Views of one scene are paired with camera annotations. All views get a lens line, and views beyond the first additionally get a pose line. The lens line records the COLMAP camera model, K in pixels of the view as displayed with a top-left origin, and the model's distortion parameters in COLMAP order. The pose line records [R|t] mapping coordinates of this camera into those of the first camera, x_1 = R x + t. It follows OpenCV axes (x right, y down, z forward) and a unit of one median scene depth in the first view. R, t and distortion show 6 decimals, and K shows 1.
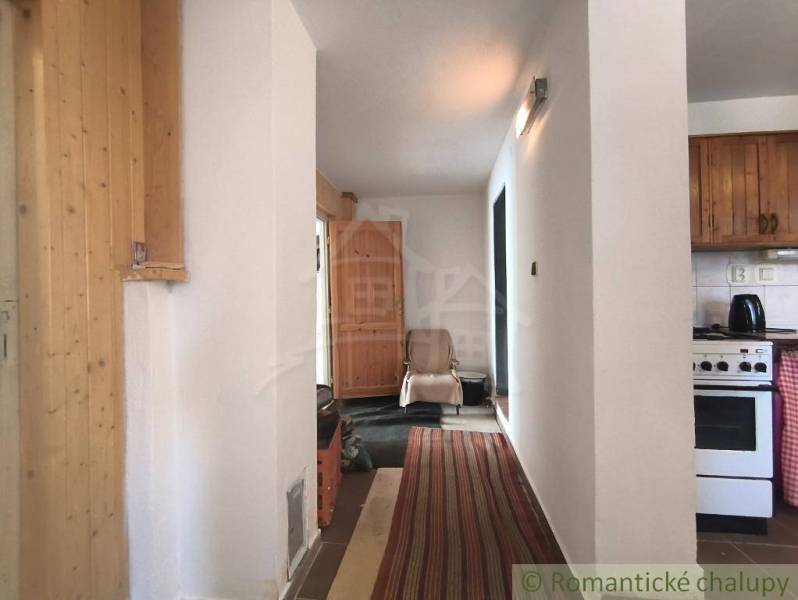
lens RADIAL K [[355.4, 0, 397.7], [0, 355.4, 293.3], [0, 0, 1]] dist [0.001367, -0.000416]
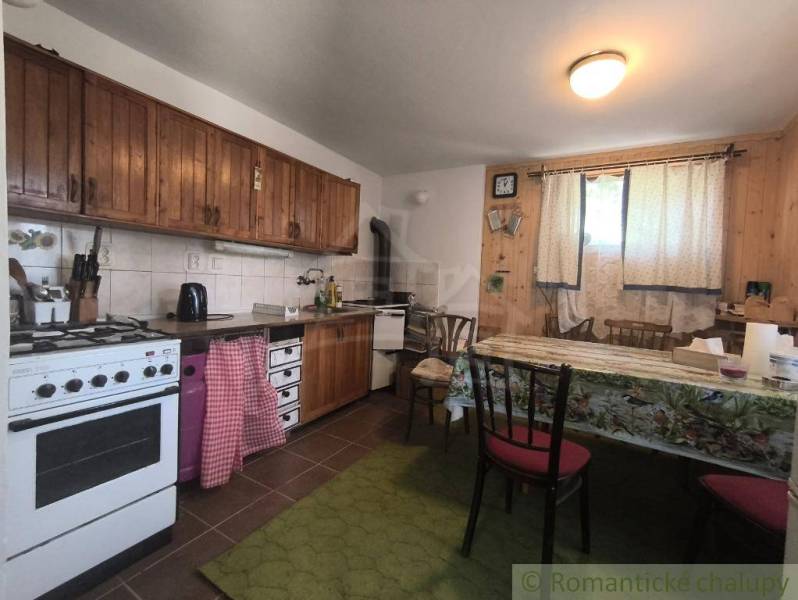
lens RADIAL K [[355.4, 0, 397.7], [0, 355.4, 293.3], [0, 0, 1]] dist [0.001367, -0.000416]
pose [[0.407298, -0.009822, 0.913242, 0.320041], [-0.052984, 0.998004, 0.034364, -0.034327], [-0.911757, -0.062383, 0.405965, 0.080253]]
